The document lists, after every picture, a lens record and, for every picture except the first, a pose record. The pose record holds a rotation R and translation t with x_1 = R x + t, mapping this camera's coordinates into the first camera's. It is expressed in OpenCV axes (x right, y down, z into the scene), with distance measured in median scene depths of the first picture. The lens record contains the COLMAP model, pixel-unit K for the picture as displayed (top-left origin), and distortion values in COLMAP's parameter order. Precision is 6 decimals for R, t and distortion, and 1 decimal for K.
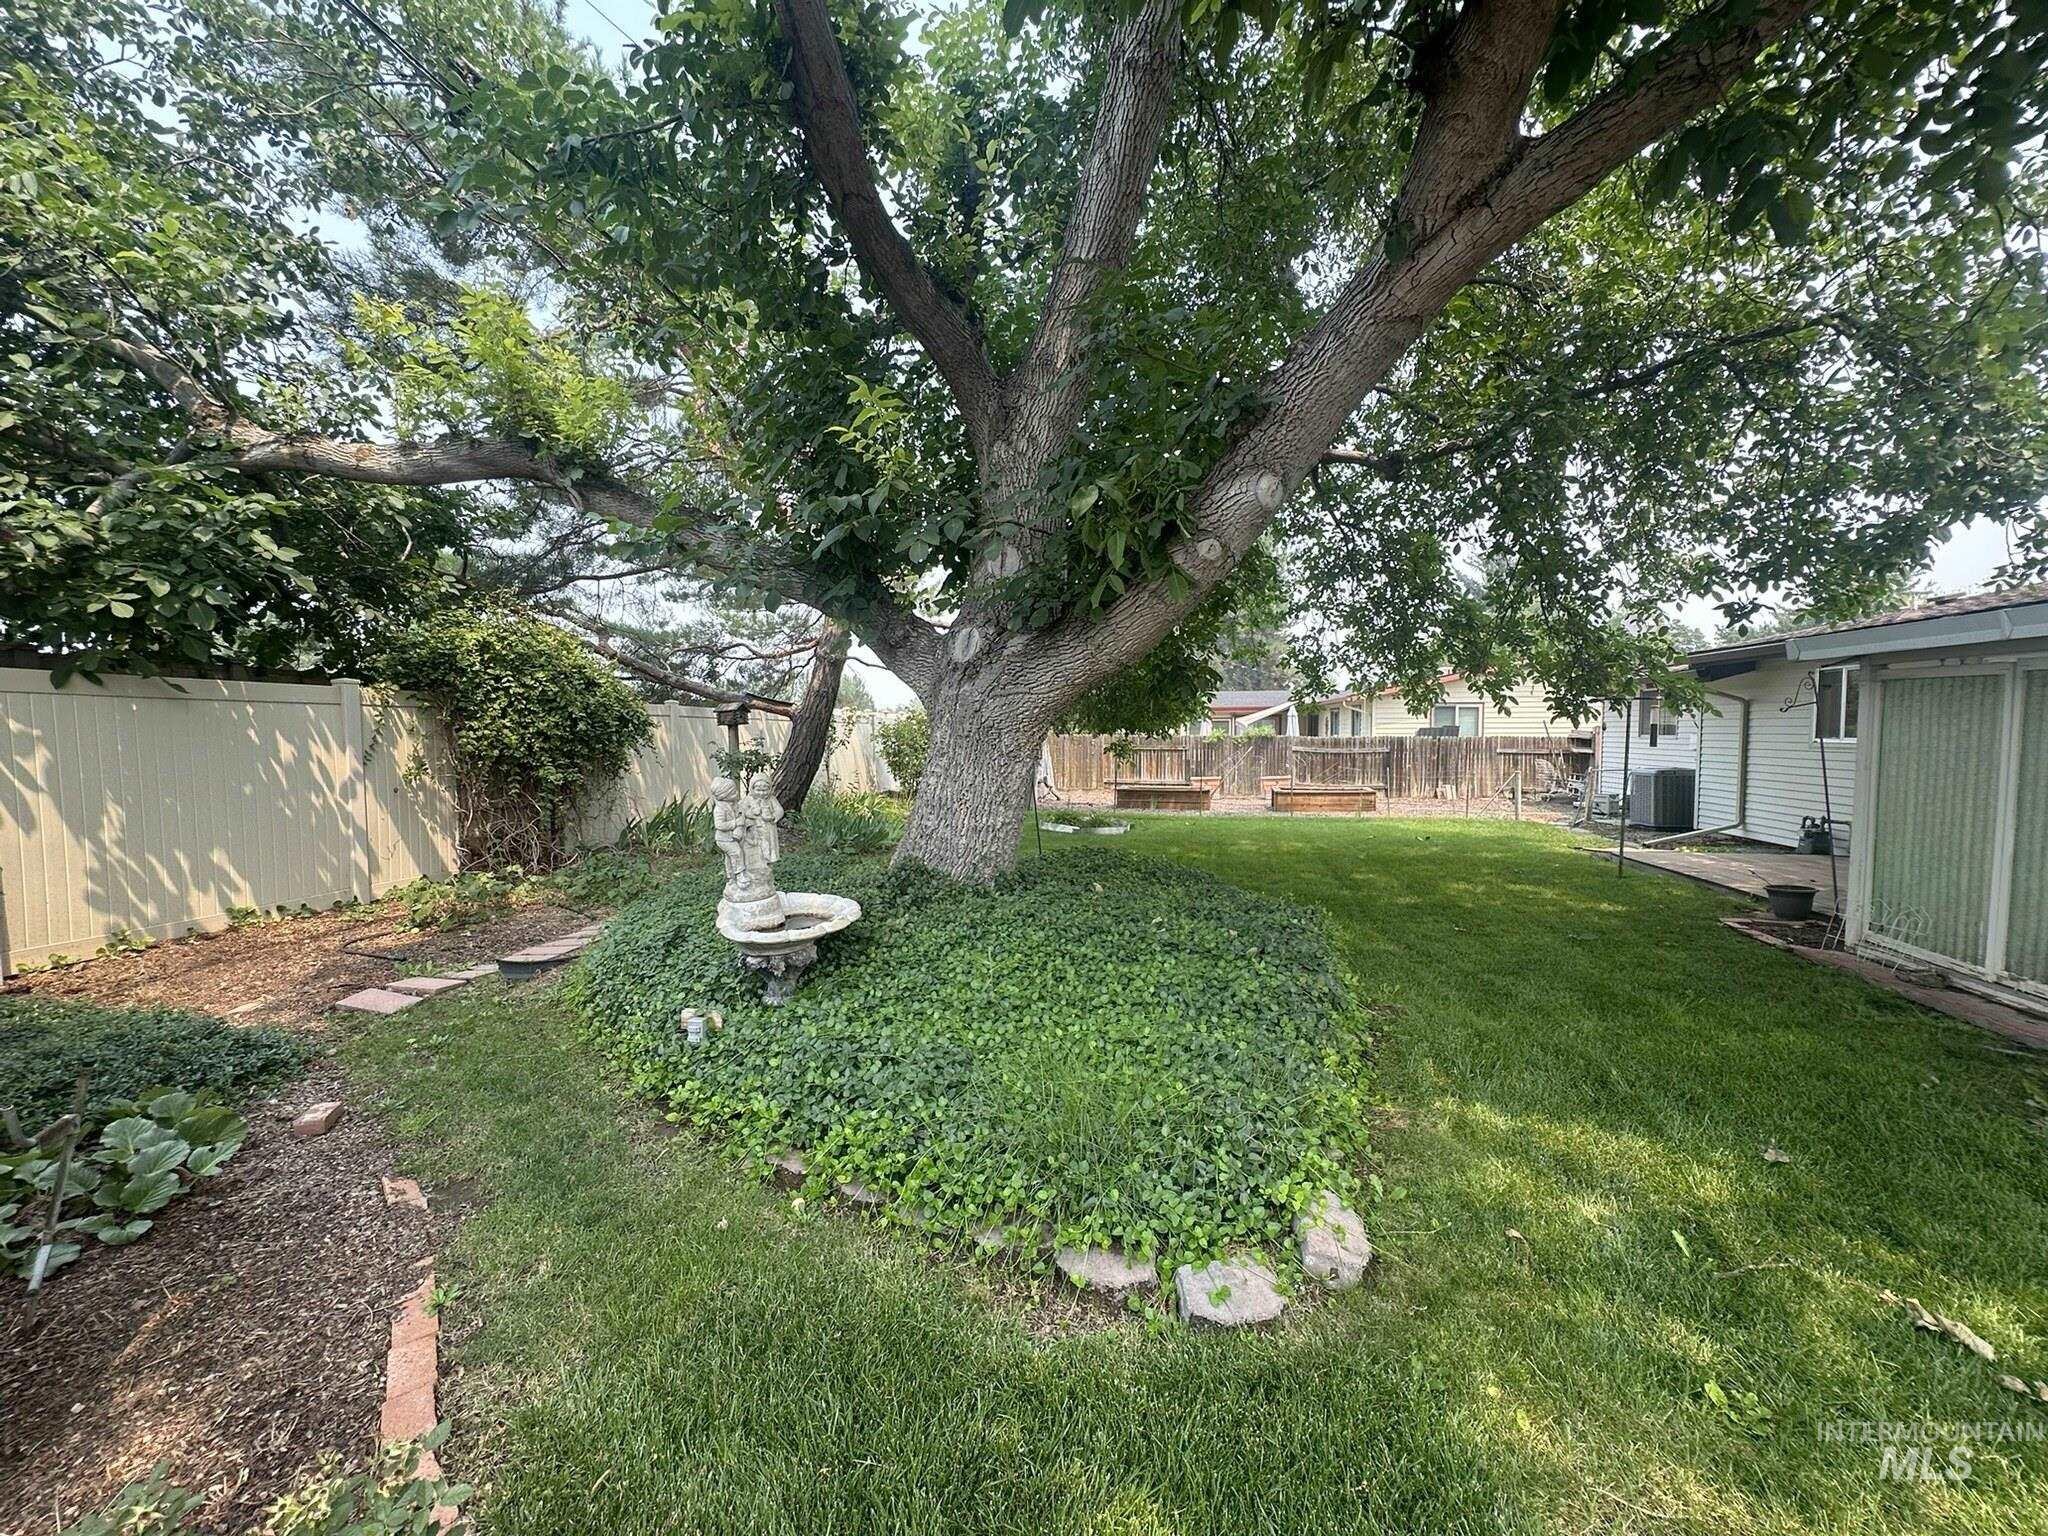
lens RADIAL K [[815.9, 0, 1031.4], [0, 815.9, 772.6], [0, 0, 1]] dist [-0.002668, 0.000250]
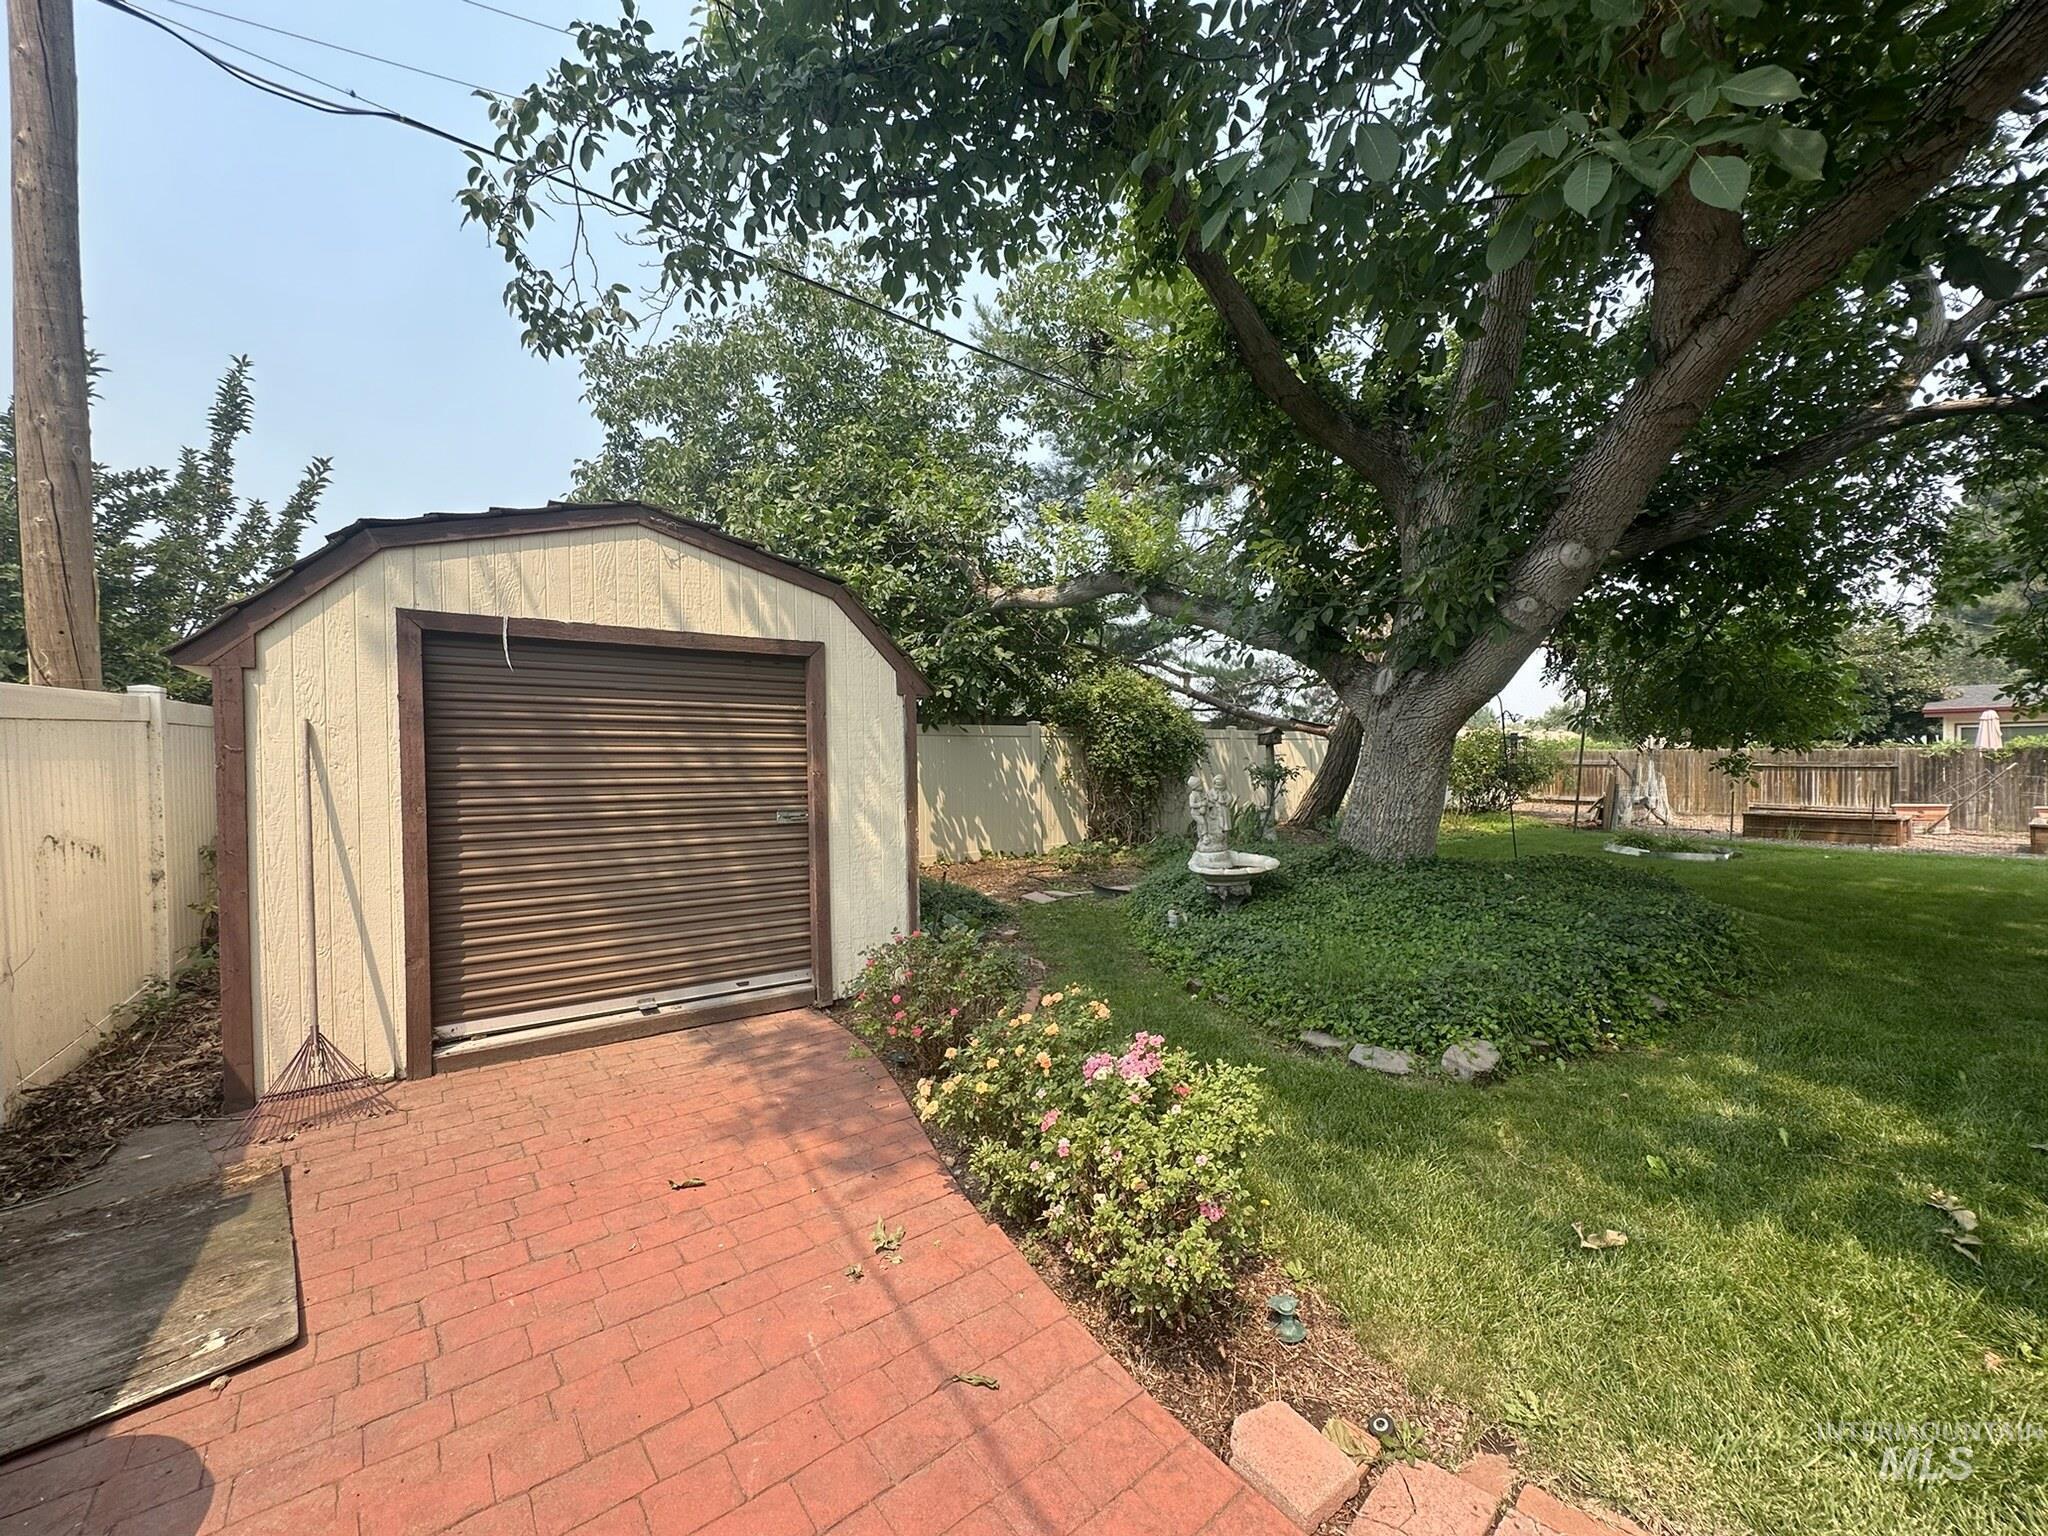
lens RADIAL K [[815.9, 0, 1031.4], [0, 815.9, 772.6], [0, 0, 1]] dist [-0.002668, 0.000250]
pose [[0.753699, 0.005833, -0.657194, 0.262883], [-0.021189, 0.999656, -0.015428, 0.016982], [0.656878, 0.025553, 0.753564, -0.270435]]
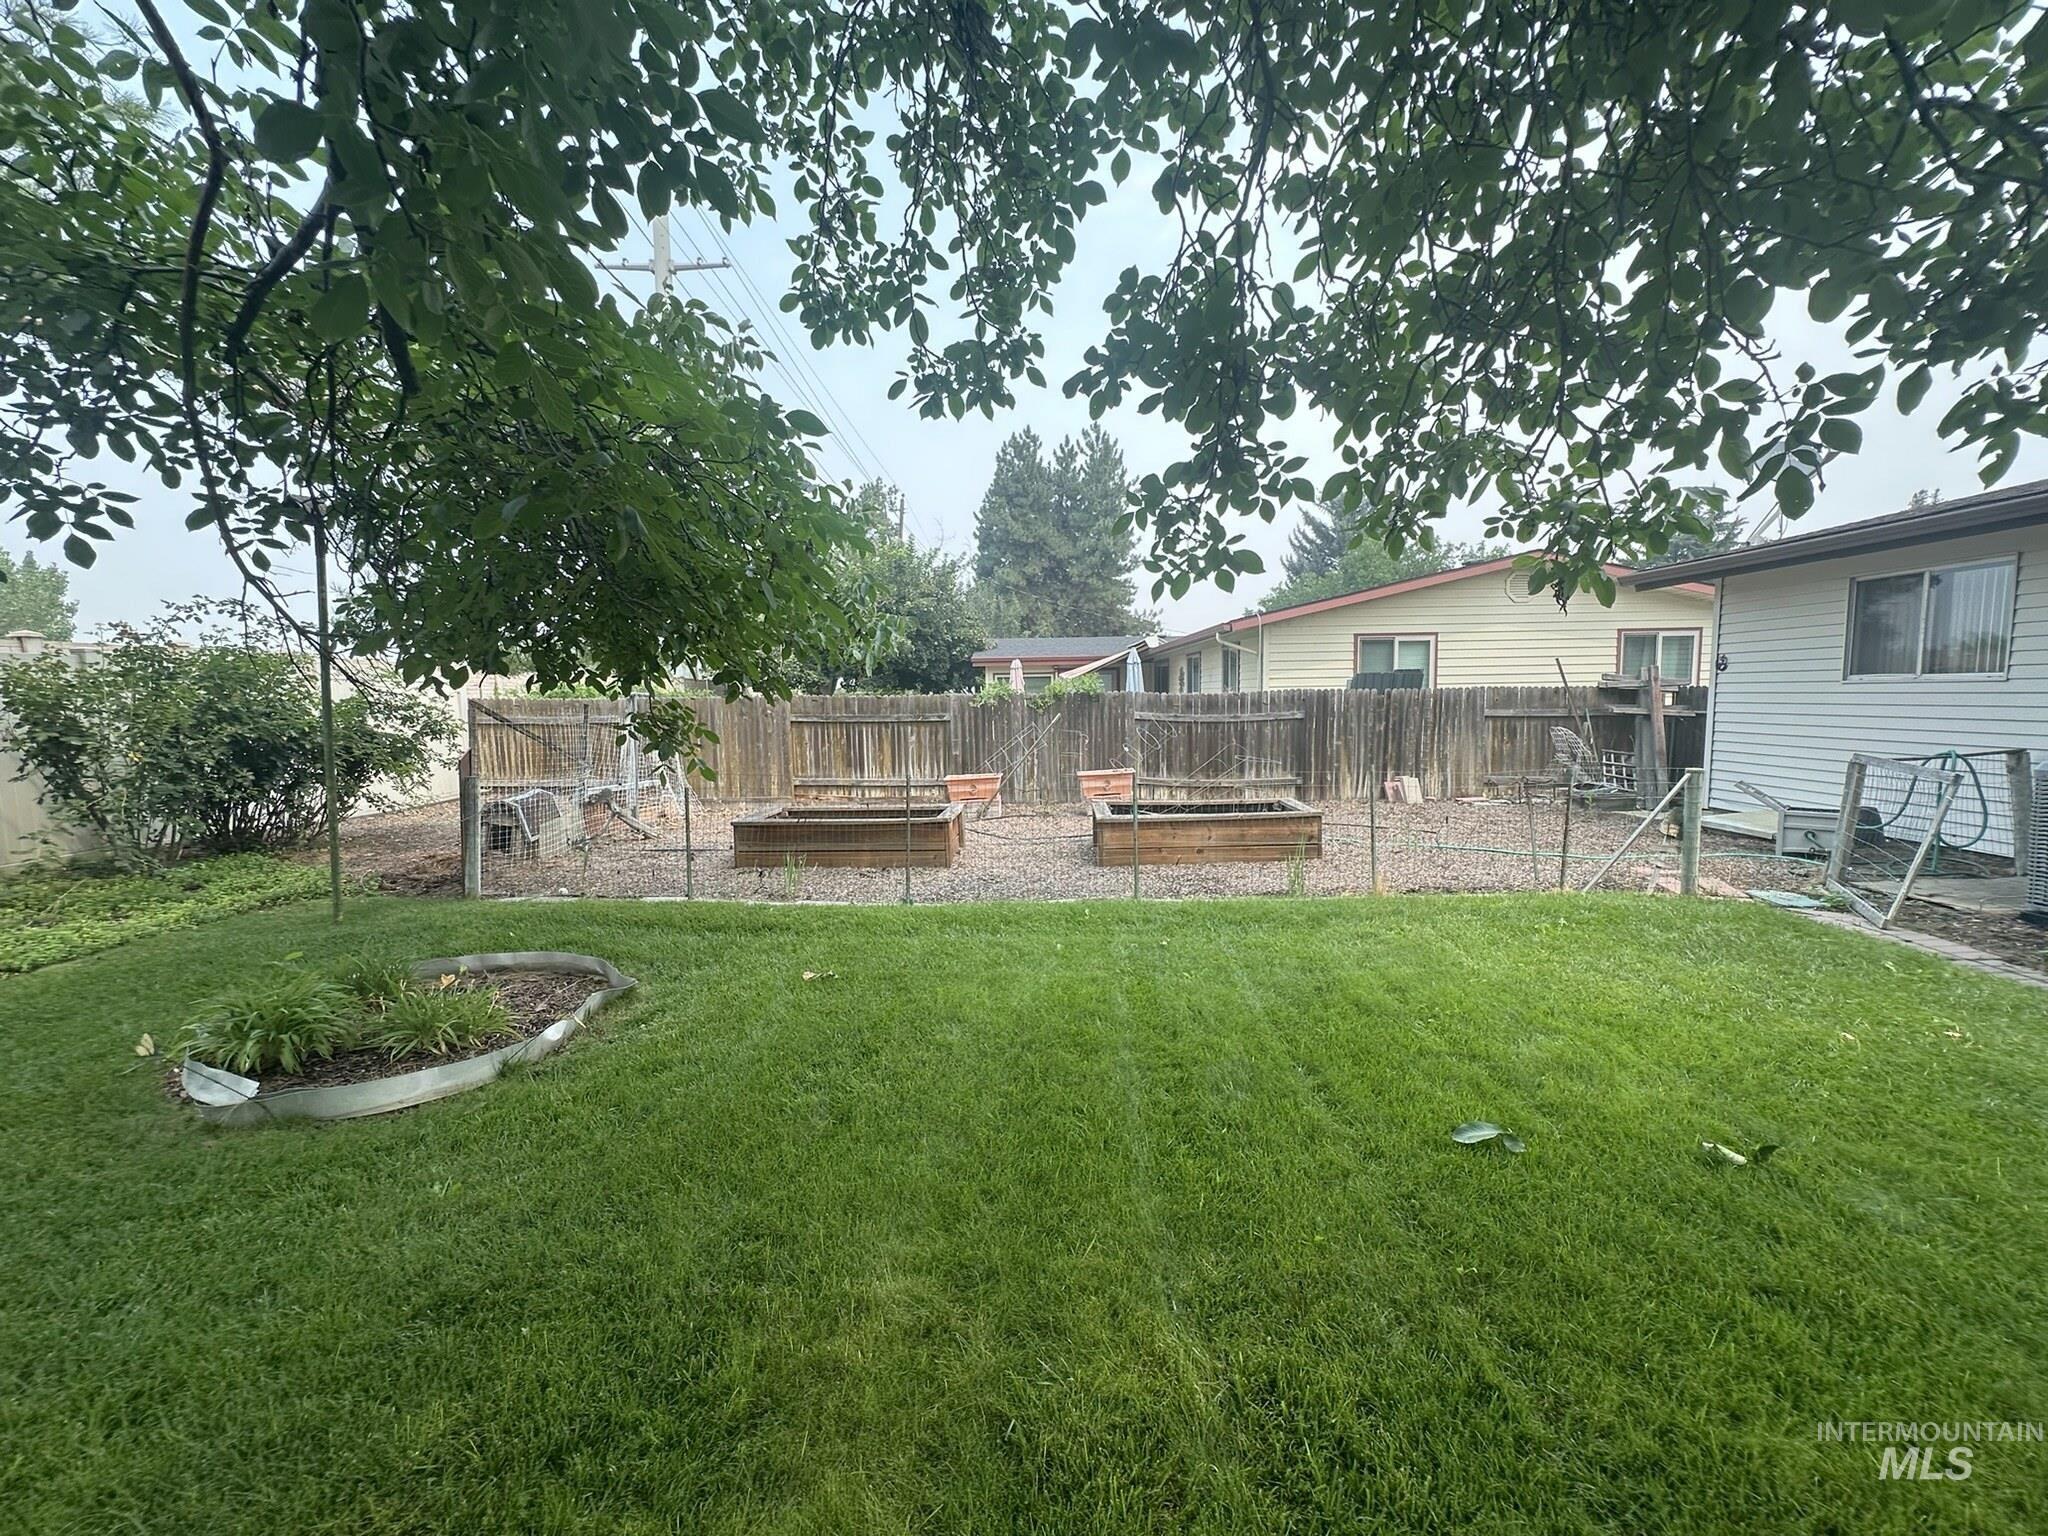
lens RADIAL K [[815.9, 0, 1031.4], [0, 815.9, 772.6], [0, 0, 1]] dist [-0.002668, 0.000250]
pose [[0.982833, -0.031584, 0.181774, 0.459756], [0.023944, 0.998741, 0.044075, -0.051596], [-0.182937, -0.038966, 0.982352, 1.444405]]
